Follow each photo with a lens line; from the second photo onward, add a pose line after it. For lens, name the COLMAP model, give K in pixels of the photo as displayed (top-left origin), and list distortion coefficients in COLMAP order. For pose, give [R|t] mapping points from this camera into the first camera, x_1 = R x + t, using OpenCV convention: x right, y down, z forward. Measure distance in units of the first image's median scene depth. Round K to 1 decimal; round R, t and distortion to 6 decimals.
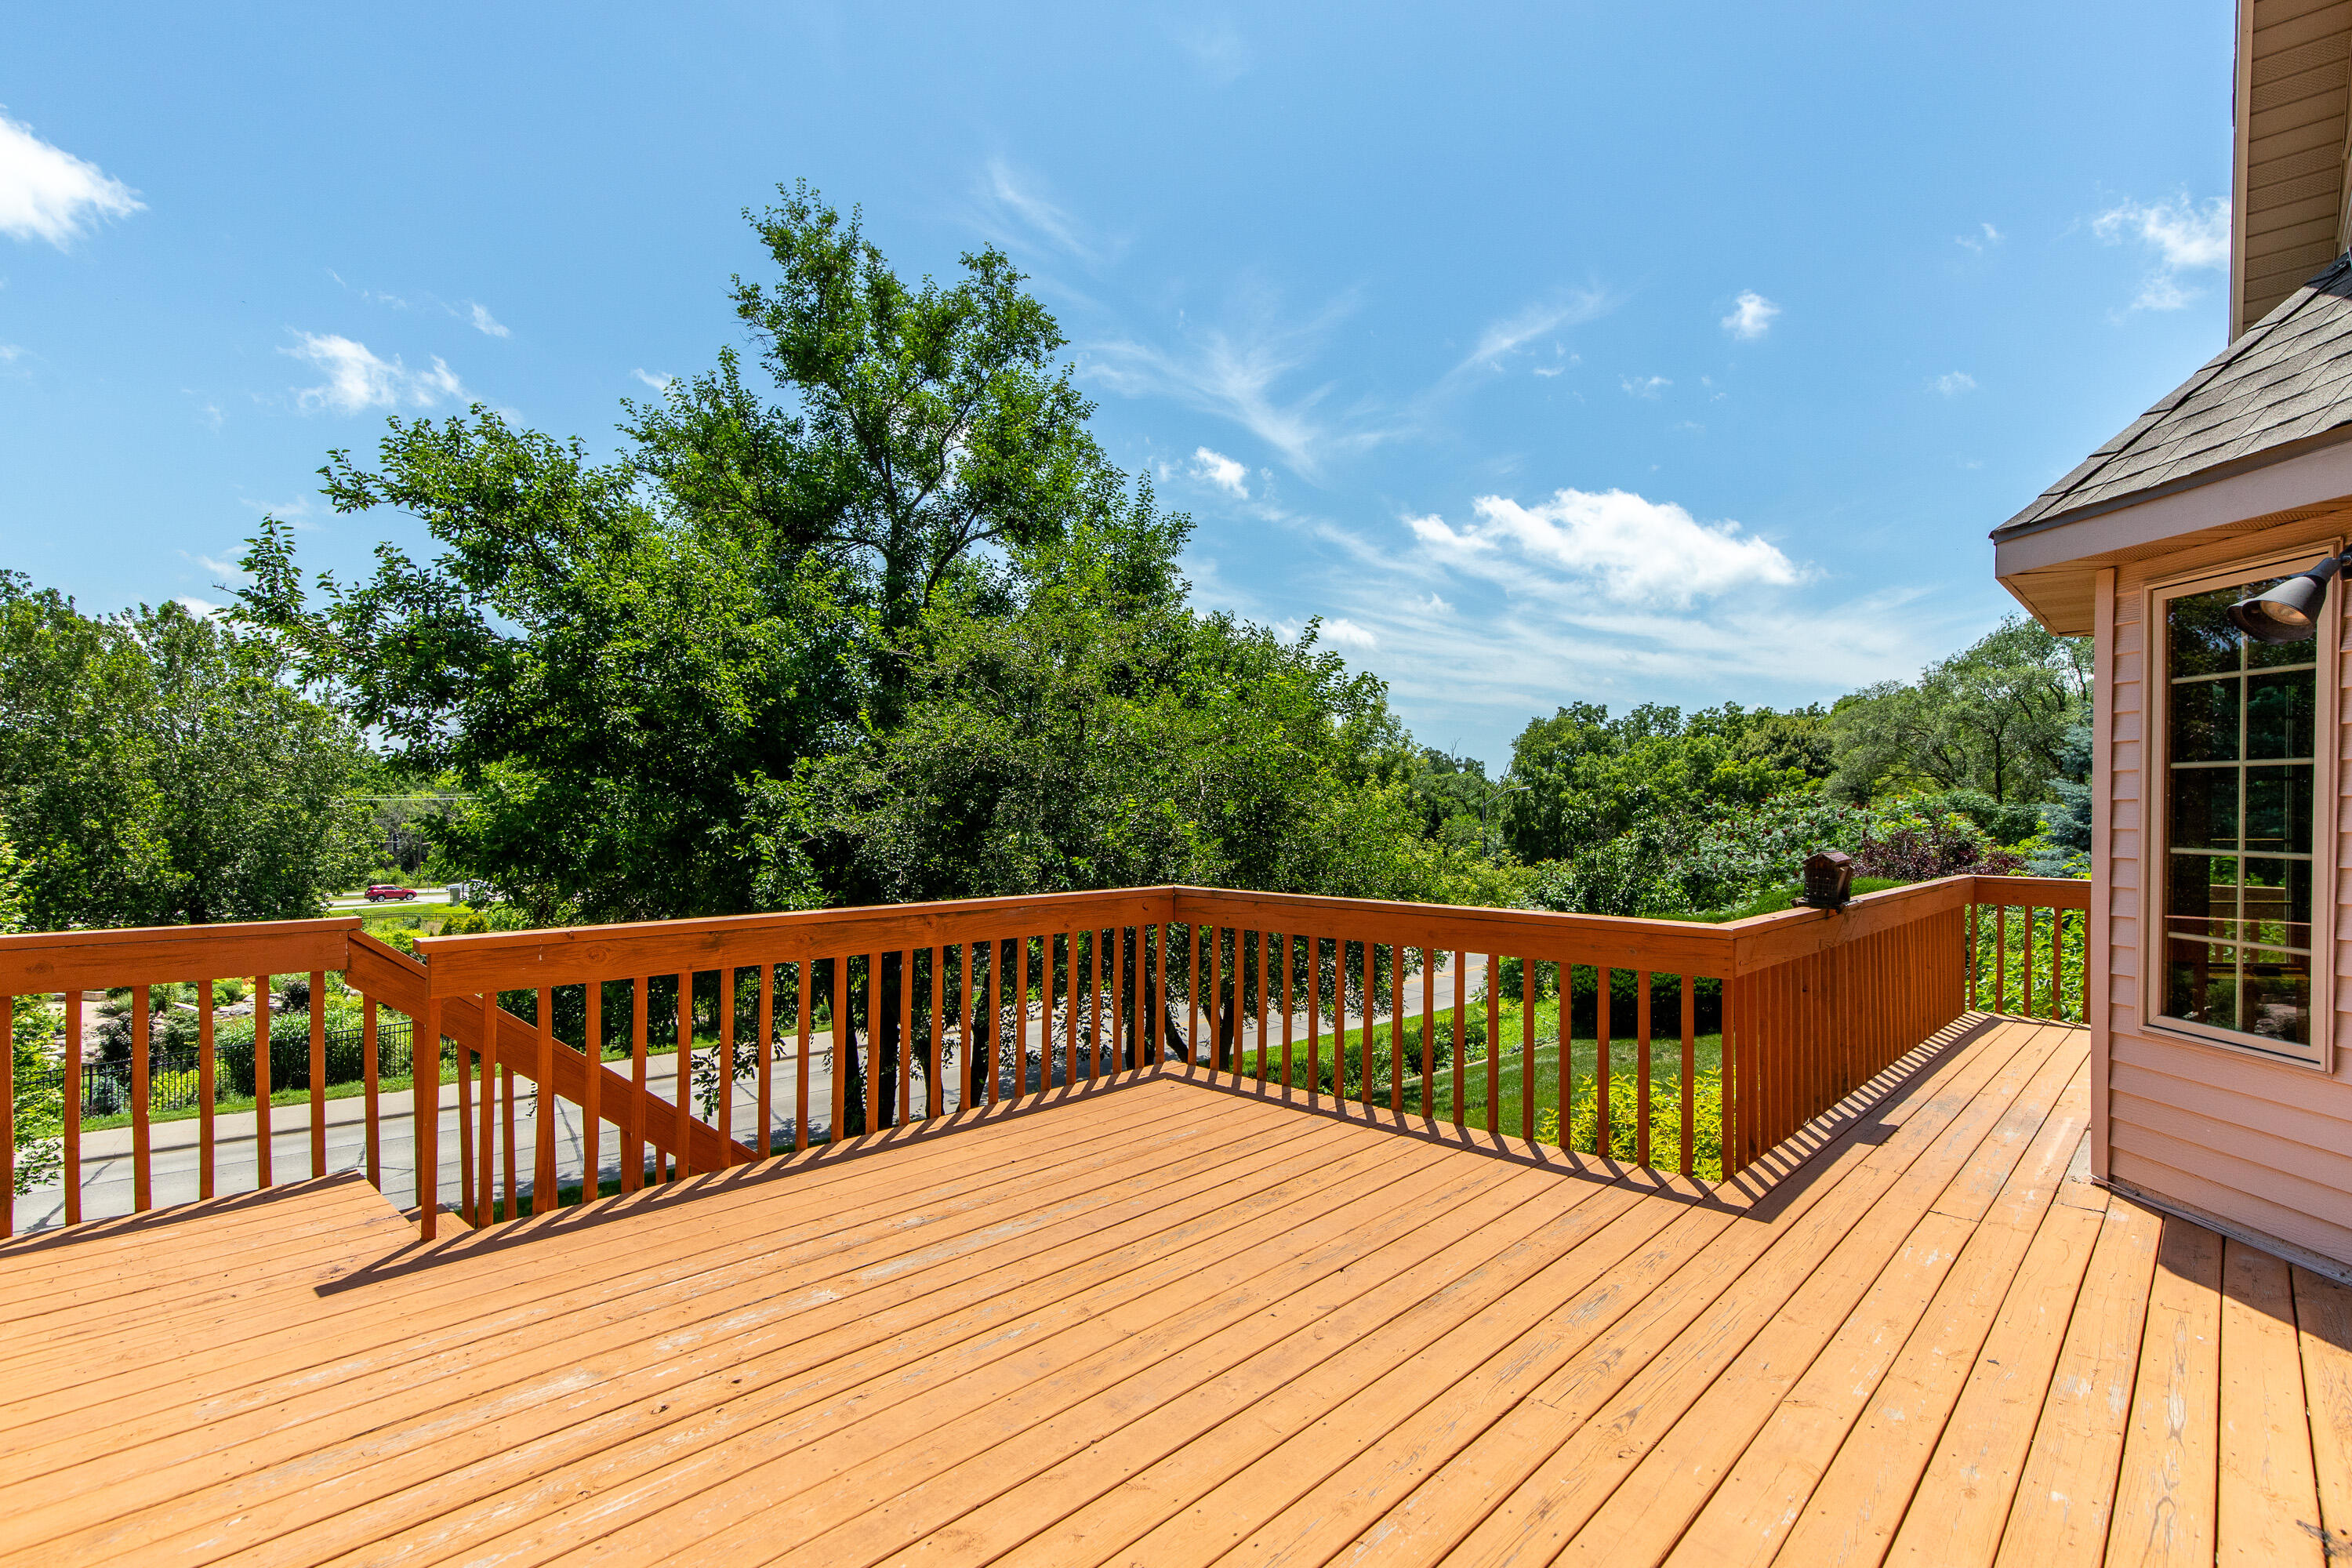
lens RADIAL K [[1086.2, 0, 1176.0], [0, 1086.2, 827.8], [0, 0, 1]] dist [0.001951, 0.000070]
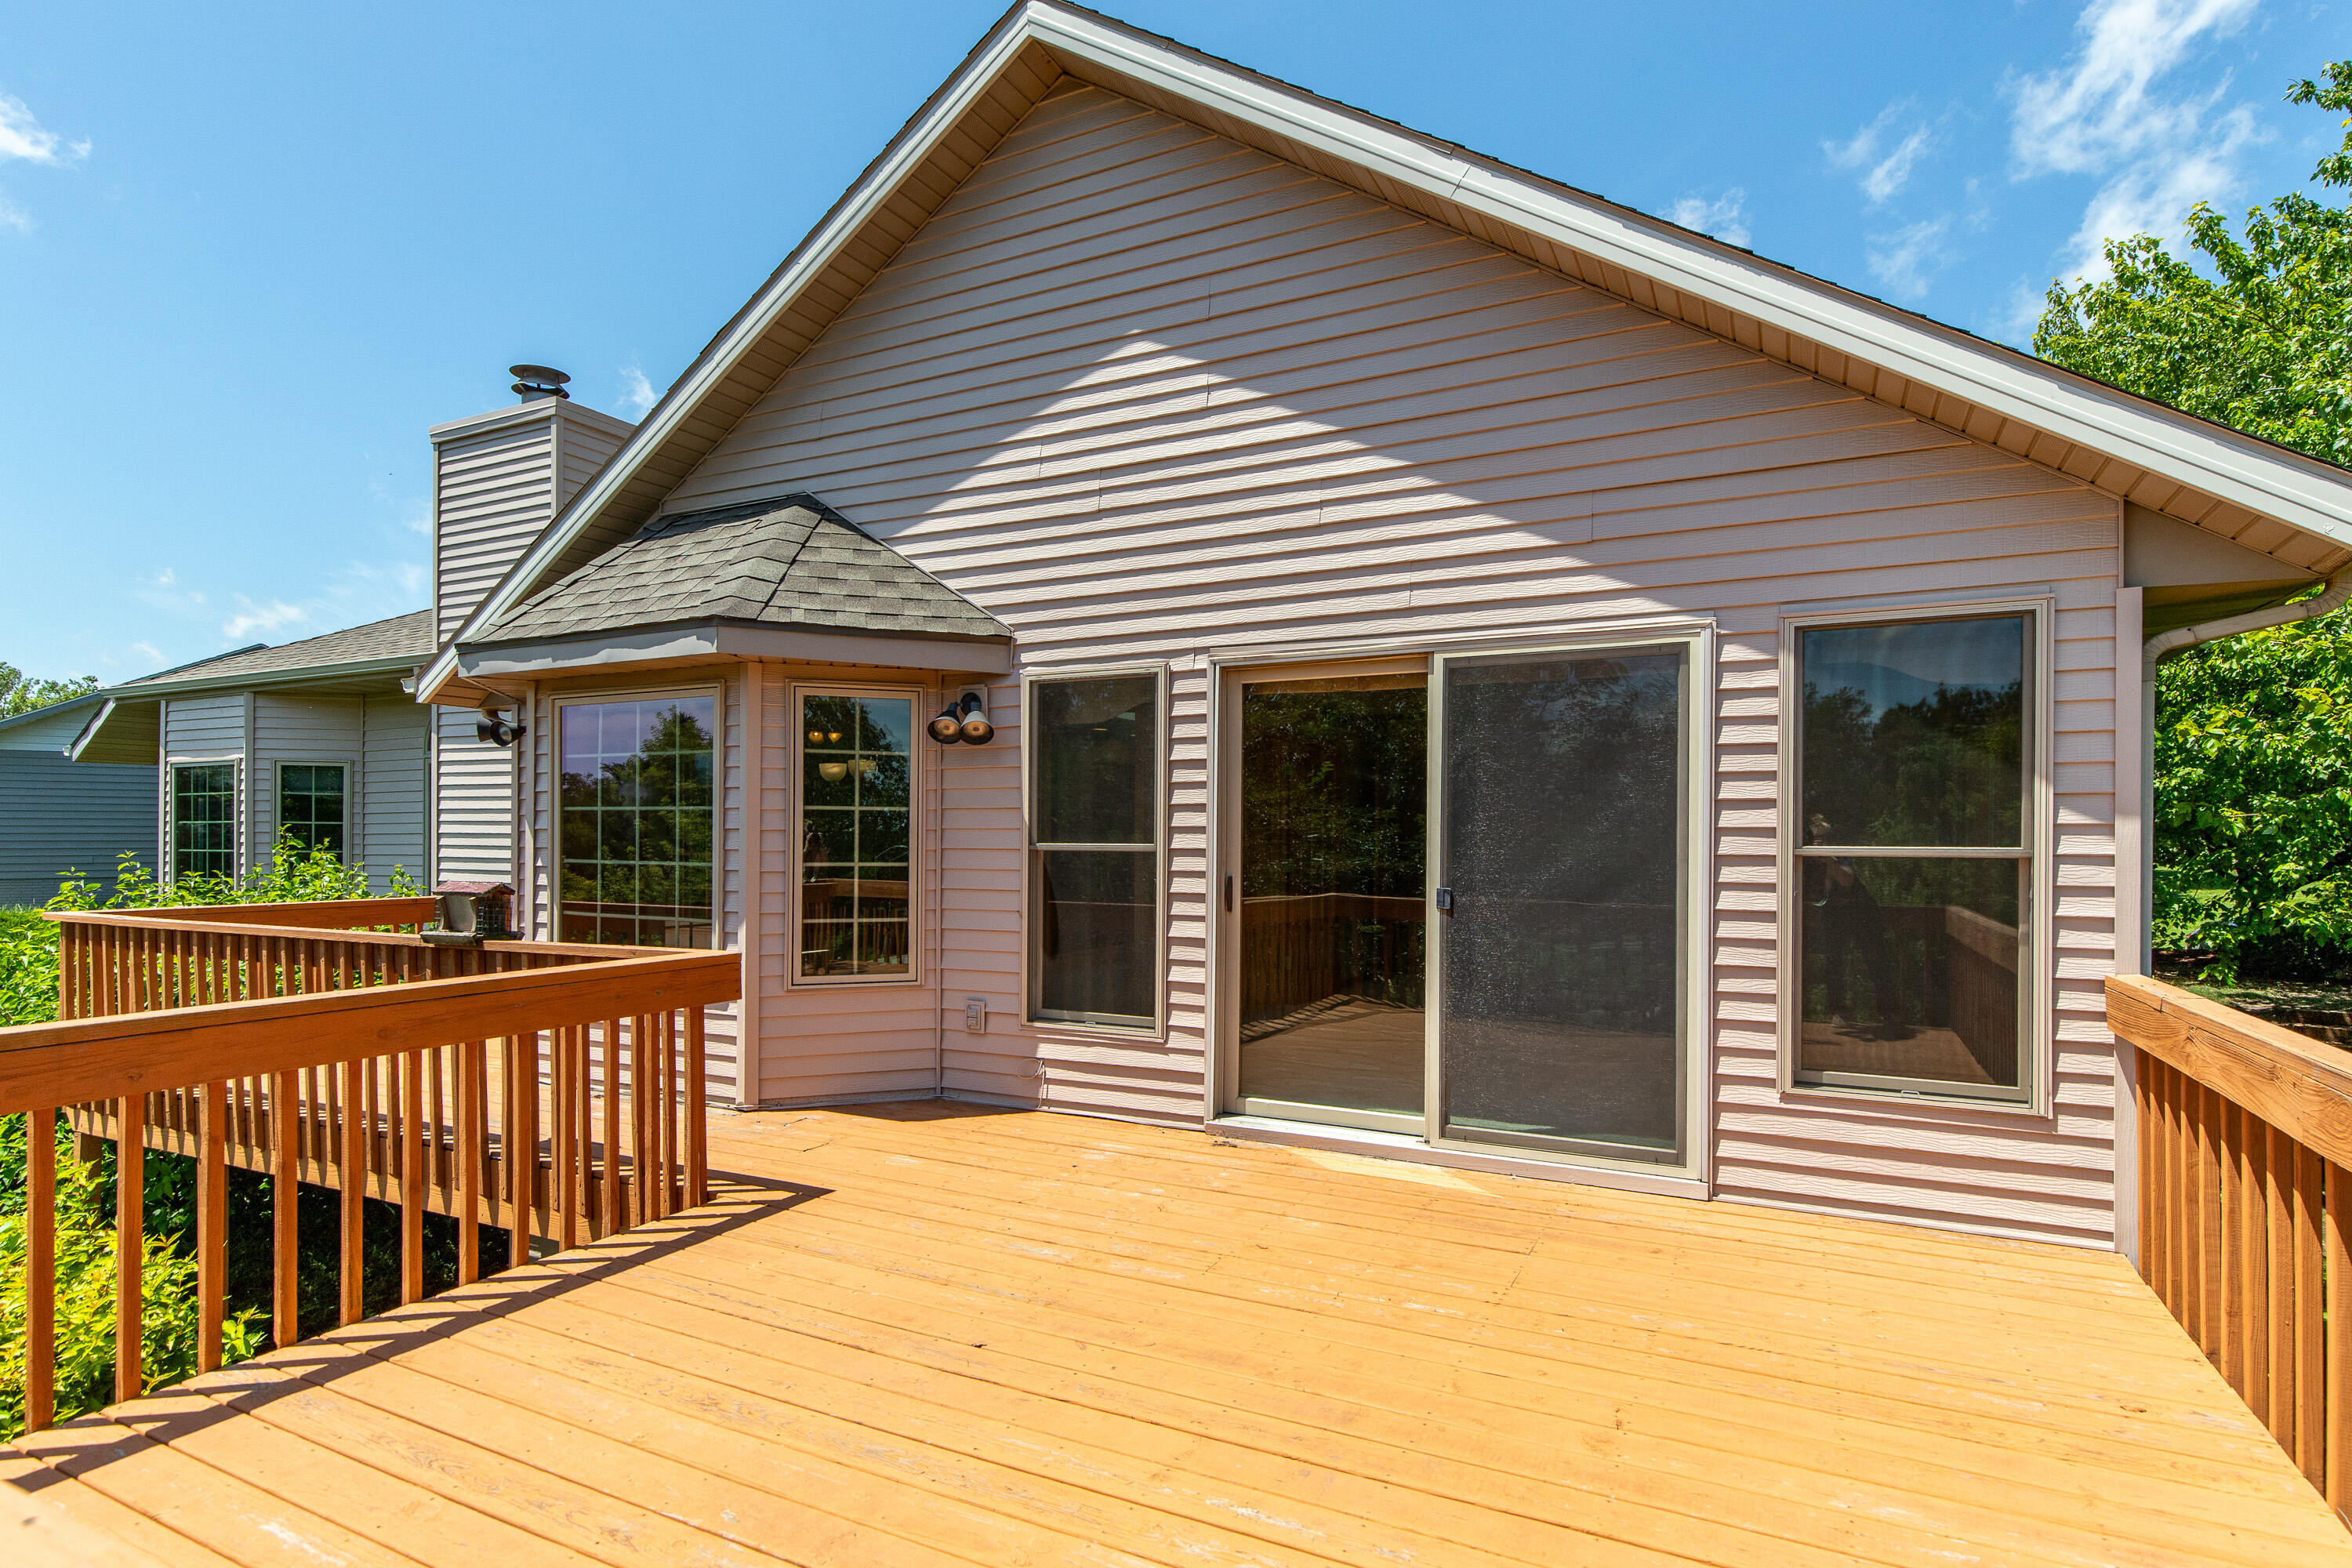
lens RADIAL K [[1086.2, 0, 1176.0], [0, 1086.2, 827.8], [0, 0, 1]] dist [0.001951, 0.000070]
pose [[-0.253273, -0.000651, 0.967395, -0.657771], [0.011377, 0.999929, 0.003652, -0.028670], [-0.967328, 0.011931, -0.253247, 0.891557]]
